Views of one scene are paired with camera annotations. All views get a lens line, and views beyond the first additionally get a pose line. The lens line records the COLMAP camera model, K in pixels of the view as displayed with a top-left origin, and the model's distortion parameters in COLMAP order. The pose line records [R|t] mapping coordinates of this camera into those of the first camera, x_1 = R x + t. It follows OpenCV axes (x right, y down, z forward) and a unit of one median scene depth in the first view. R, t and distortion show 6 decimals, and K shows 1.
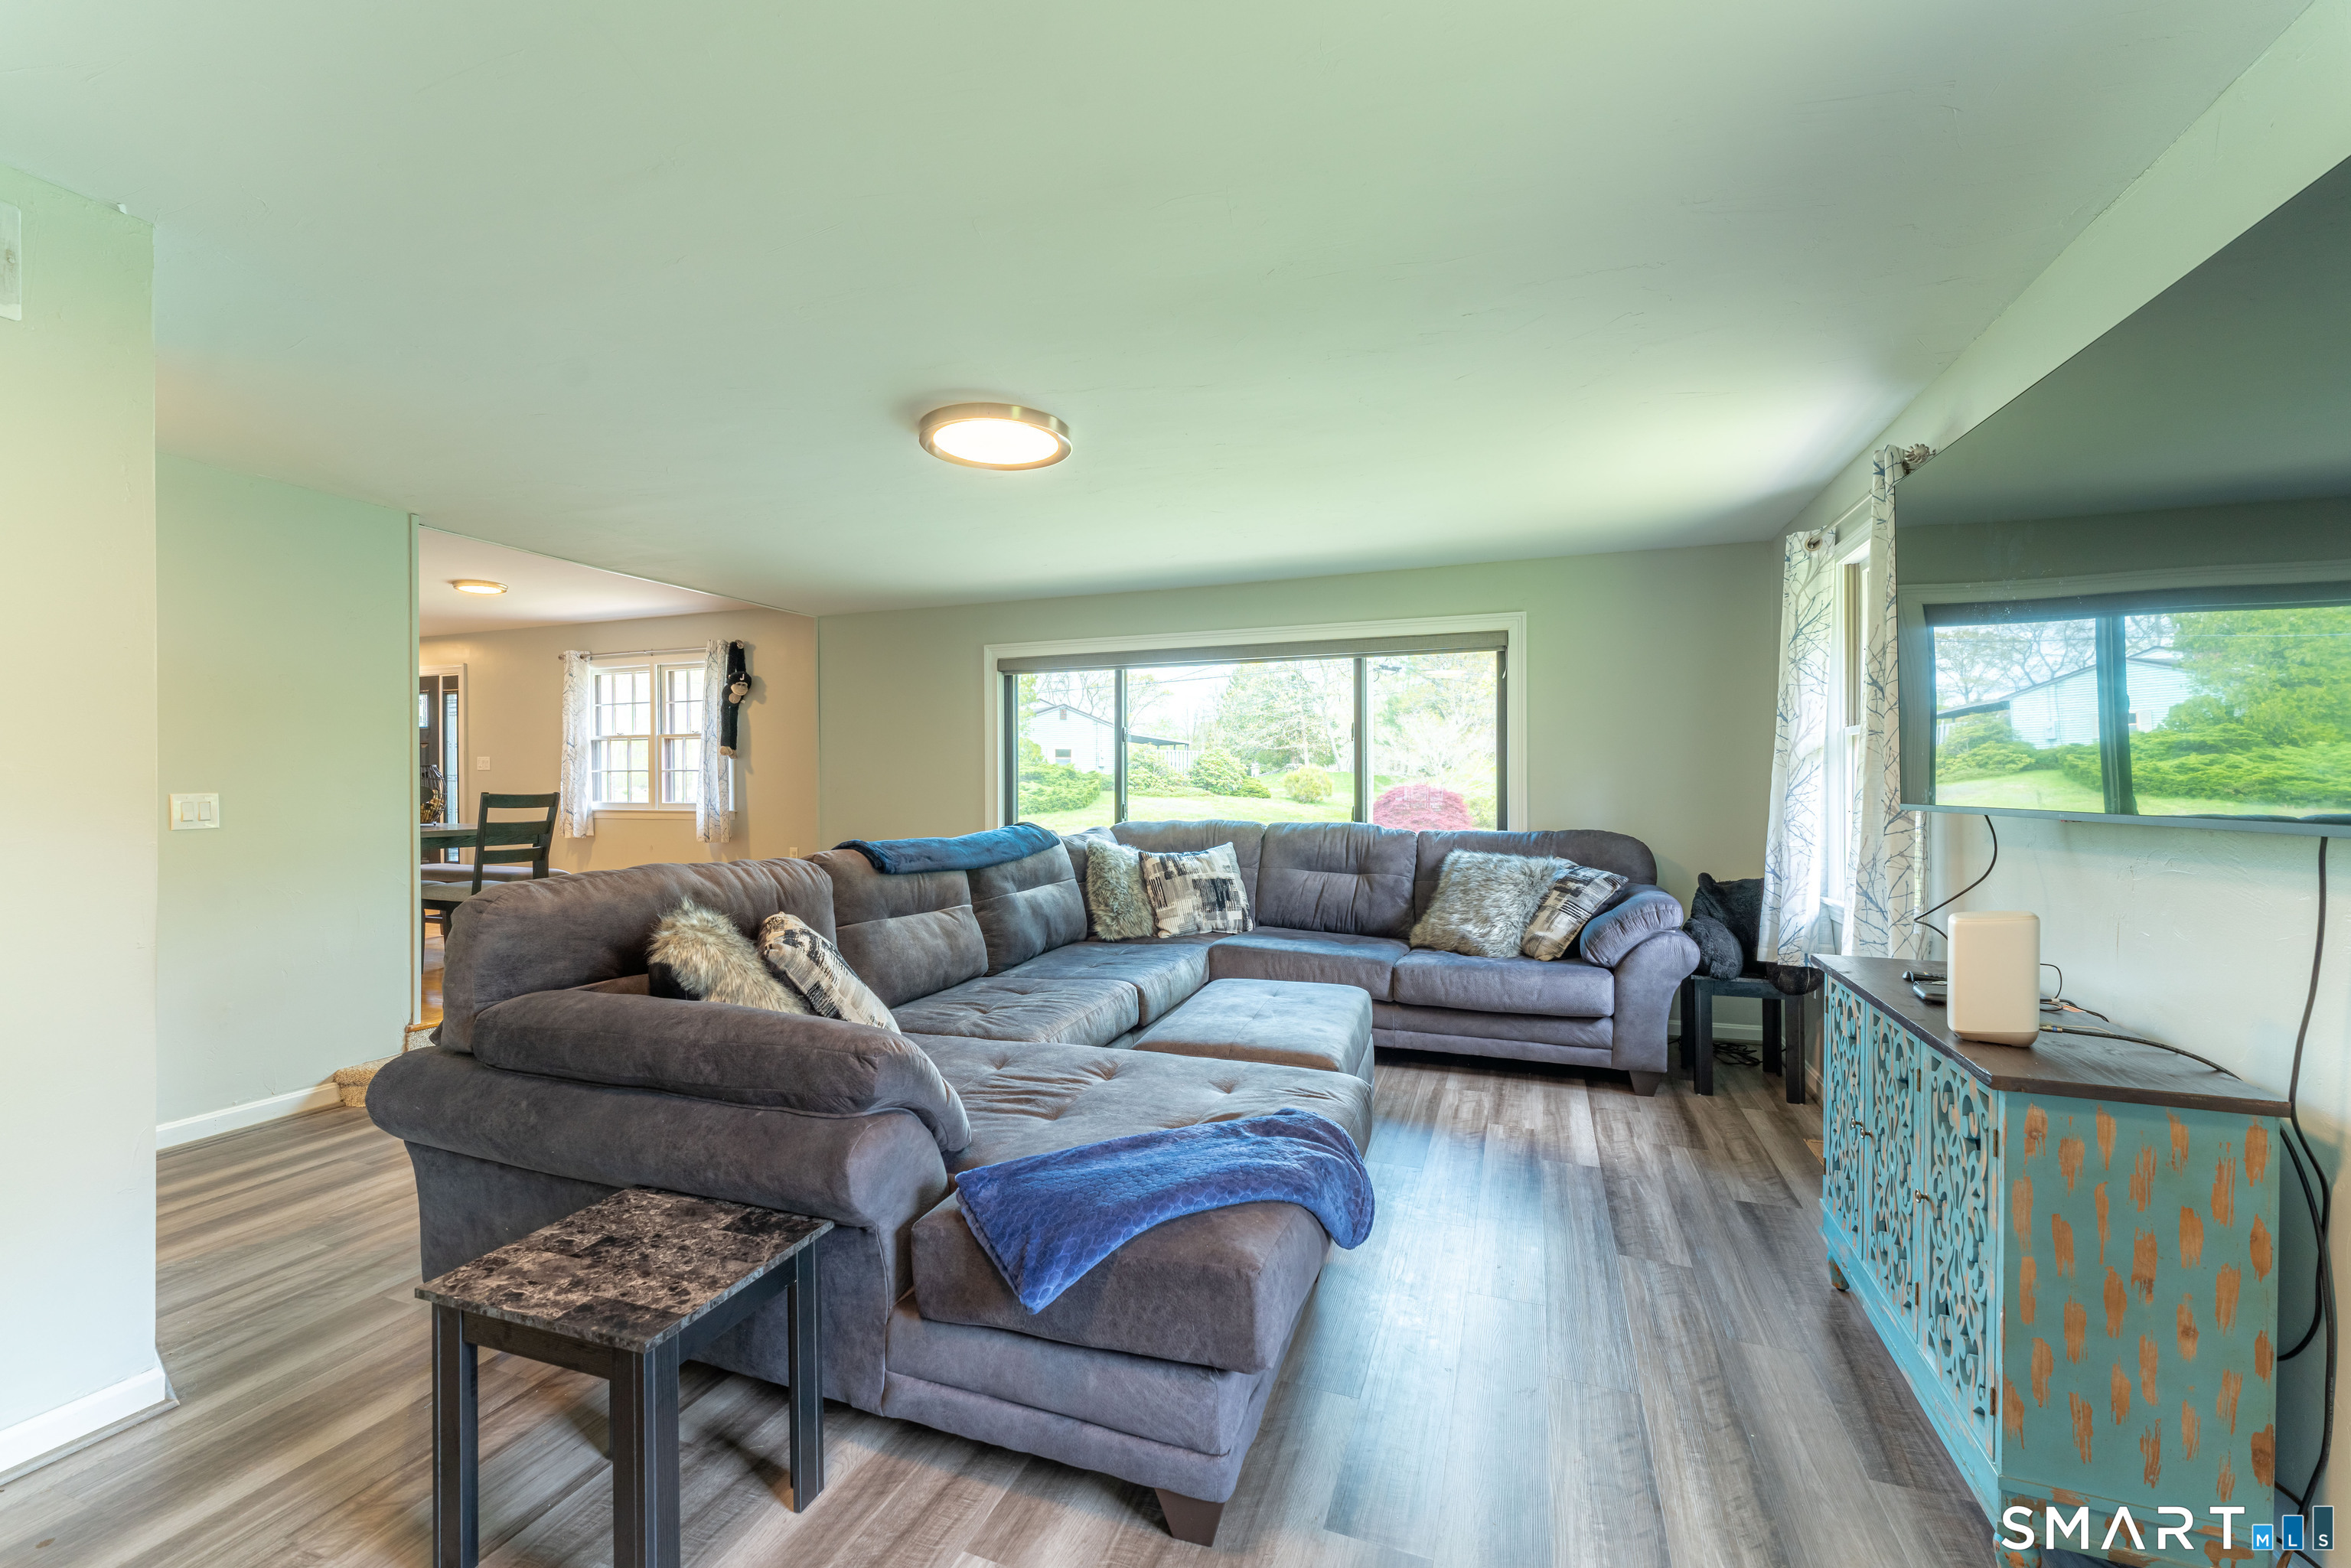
lens RADIAL K [[949.6, 0, 1180.7], [0, 949.6, 788.2], [0, 0, 1]] dist [0.006777, -0.000477]
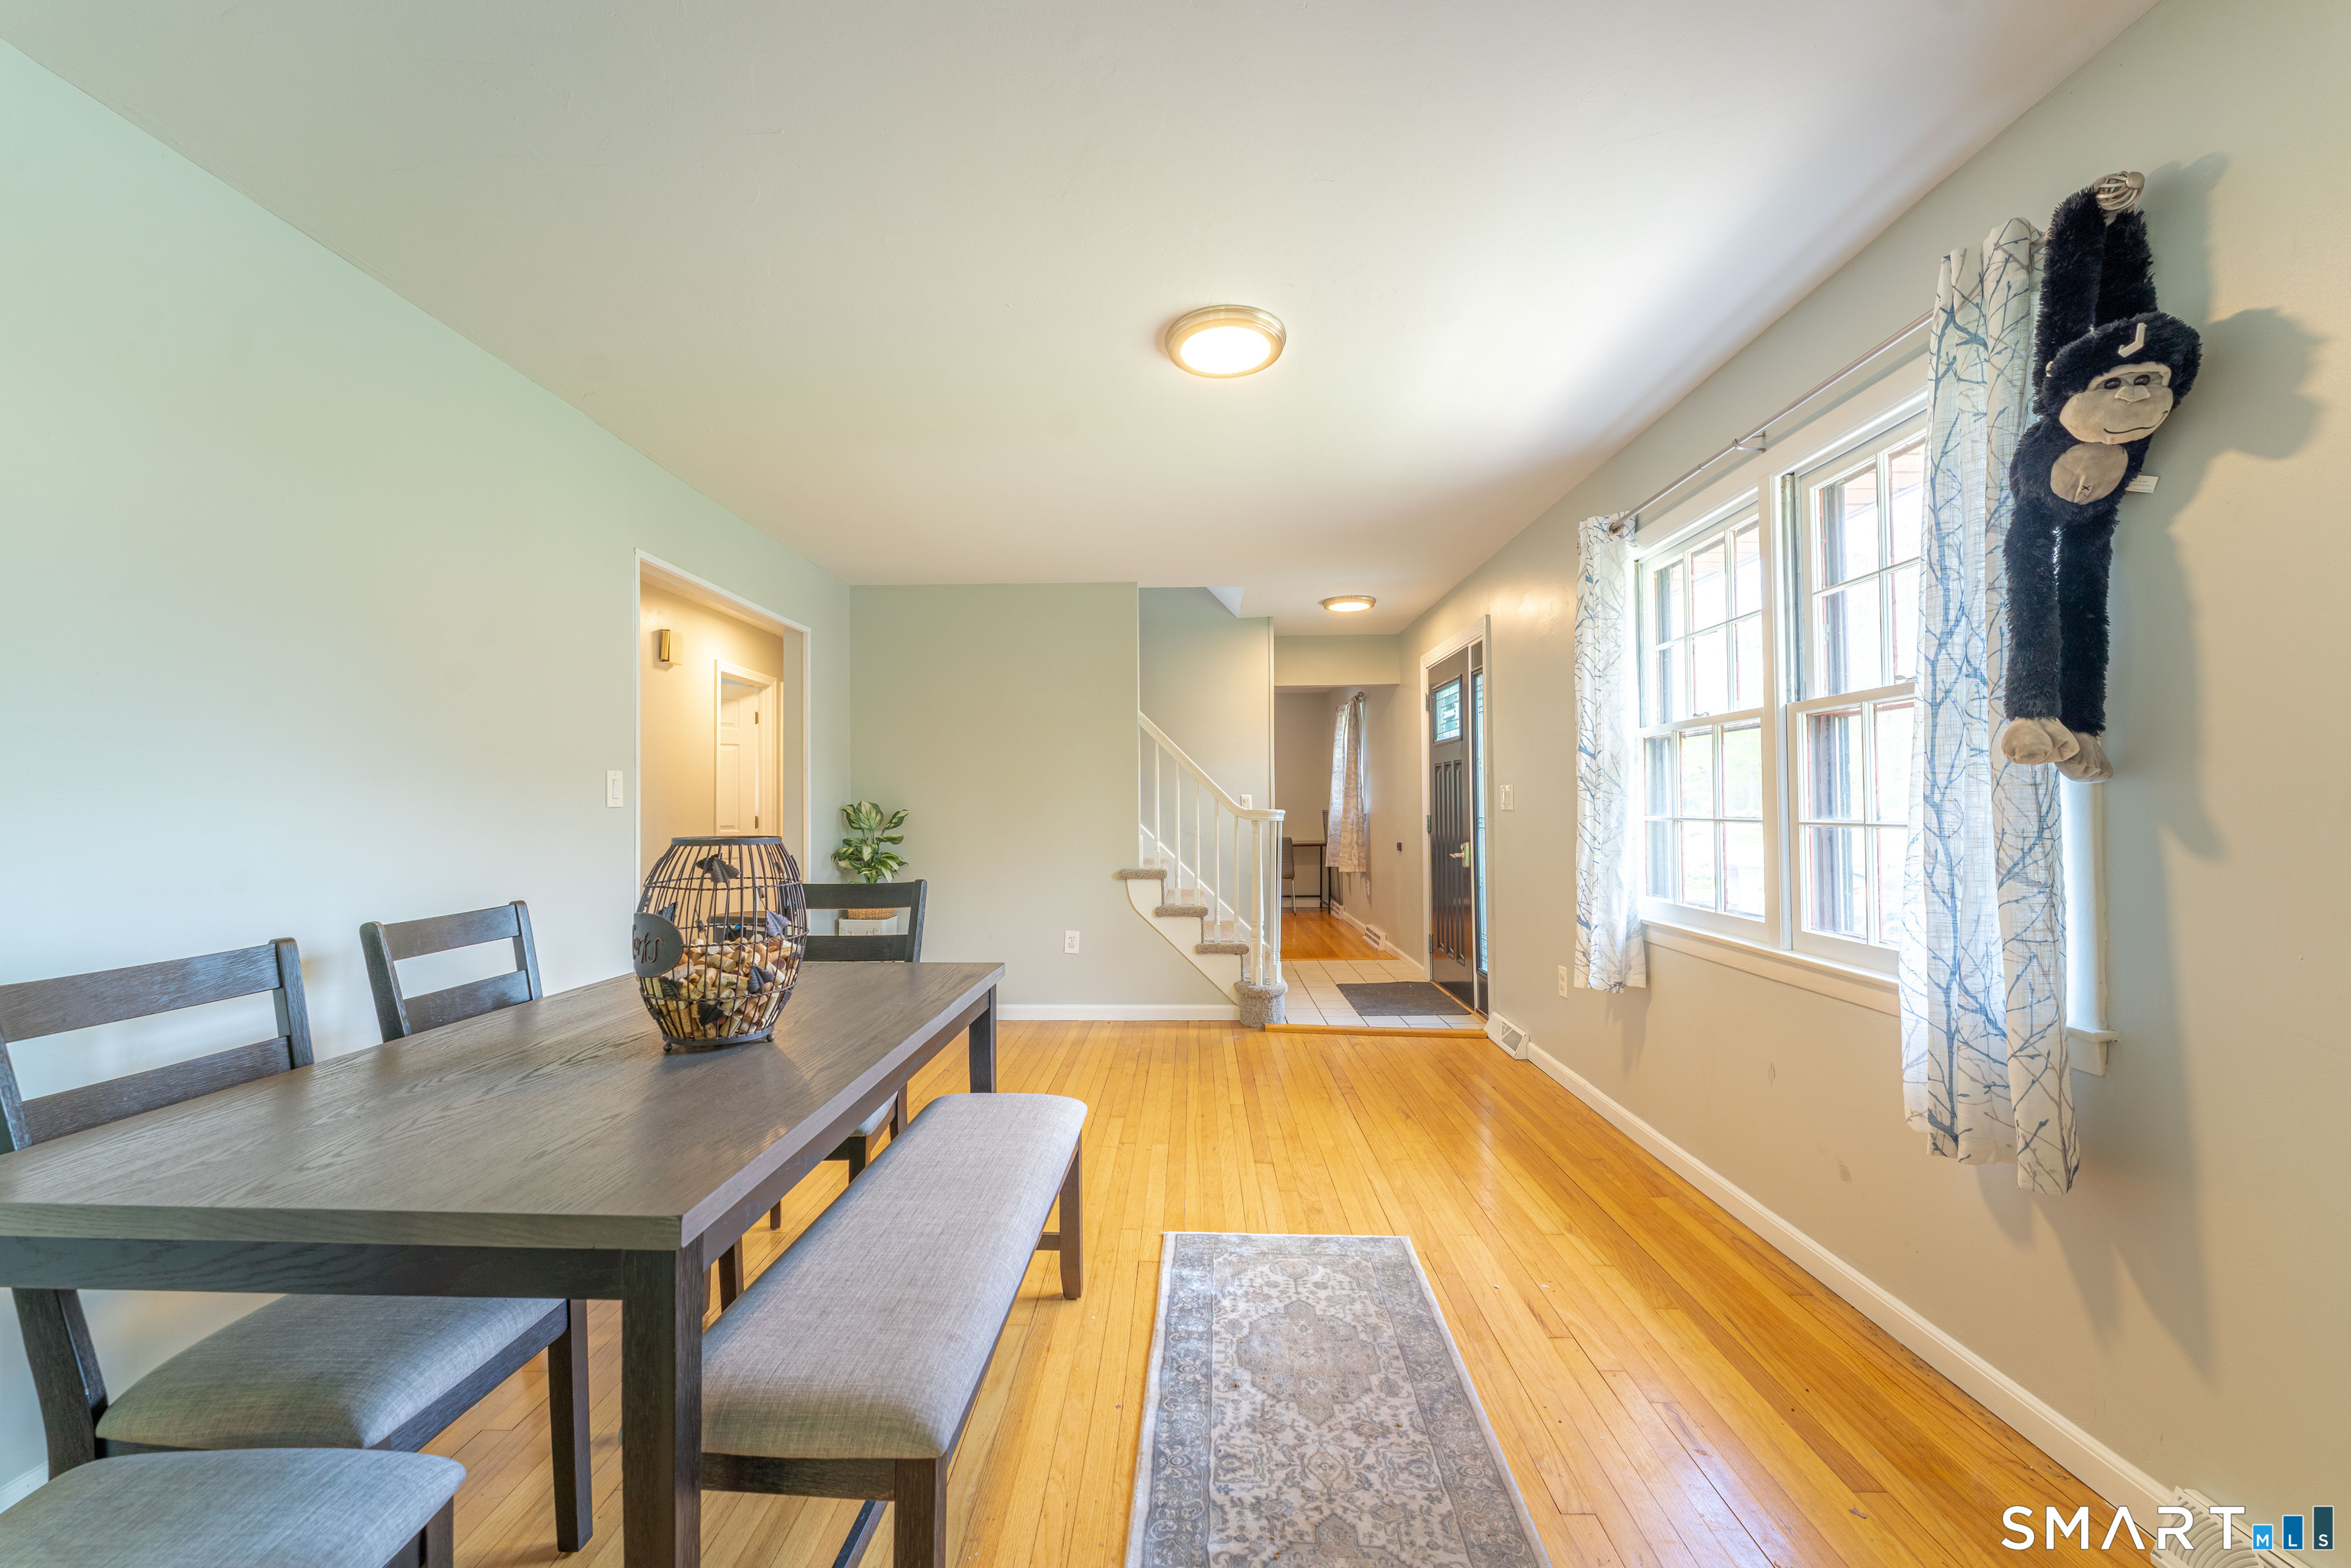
lens RADIAL K [[949.6, 0, 1175.8], [0, 949.6, 782.4], [0, 0, 1]] dist [0.006777, -0.000477]
pose [[0.327387, -0.020703, -0.944663, -0.338366], [-0.000604, 0.999755, -0.022120, -0.025169], [0.944890, 0.007813, 0.327295, 0.743272]]
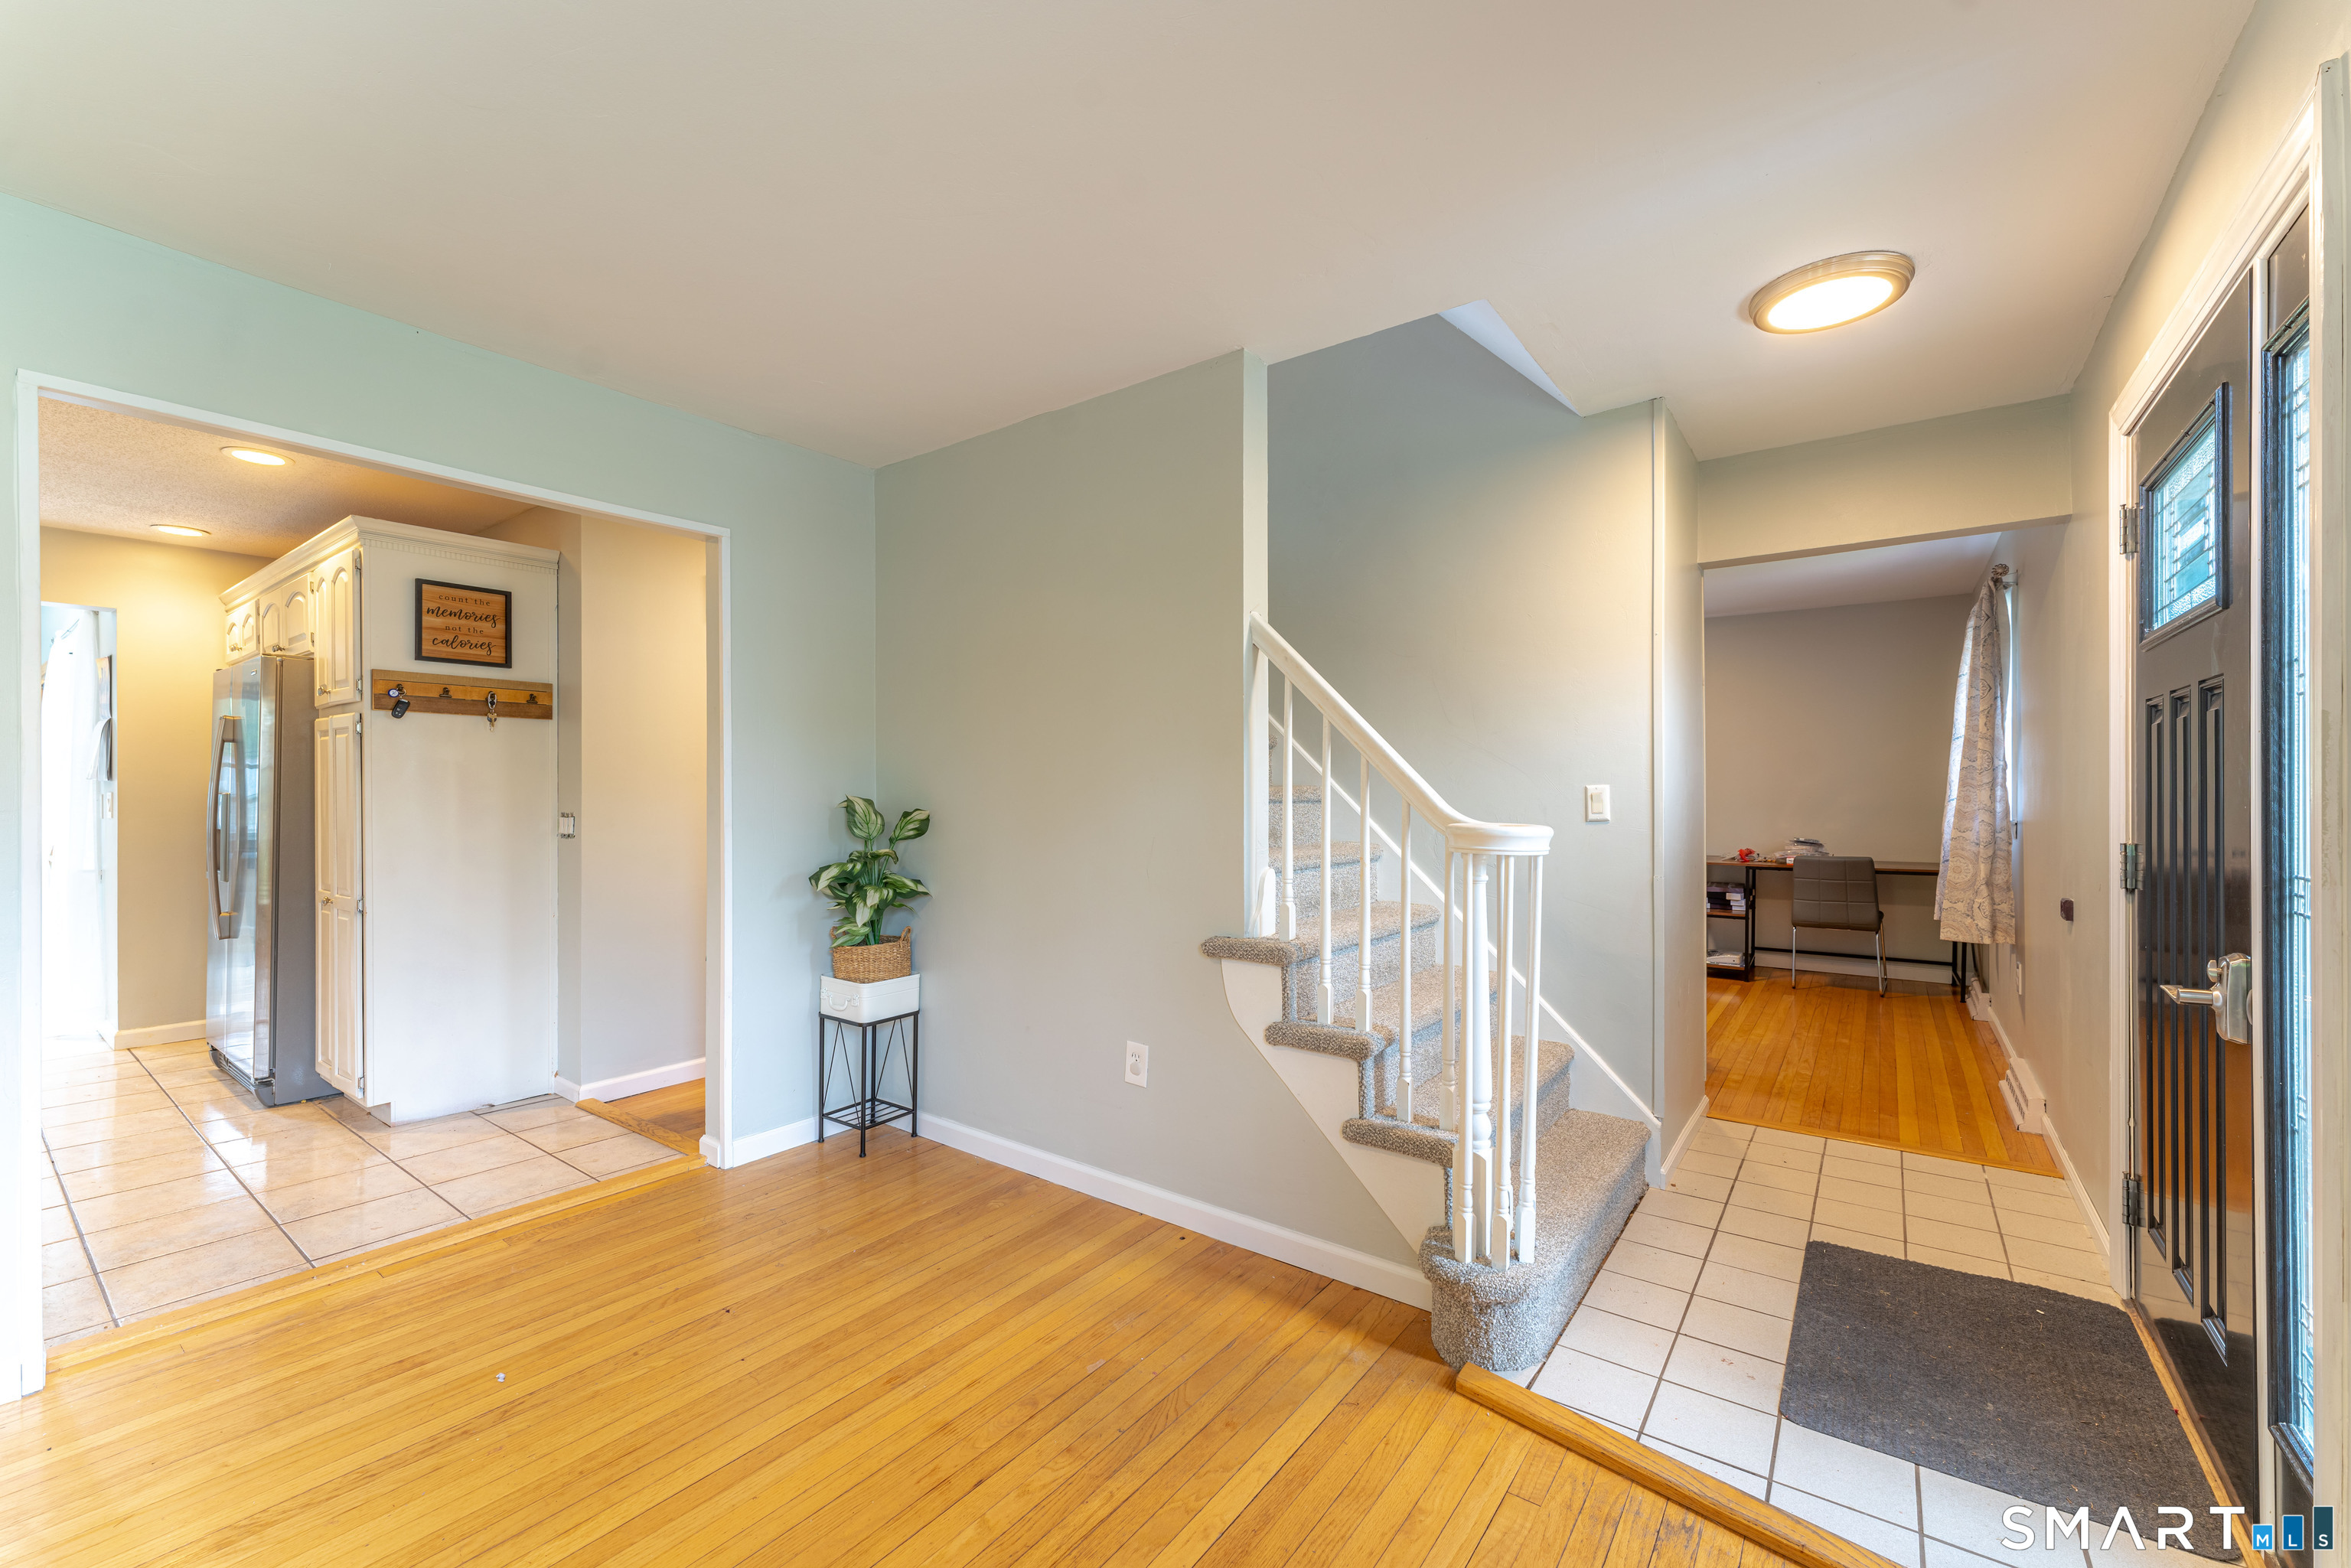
lens RADIAL K [[949.6, 0, 1175.5], [0, 949.6, 787.3], [0, 0, 1]] dist [0.006777, -0.000477]
pose [[-0.287758, 0.003033, -0.957698, -0.535255], [-0.003600, 0.999984, 0.004249, -0.029669], [0.957696, 0.004670, -0.287743, 0.906102]]
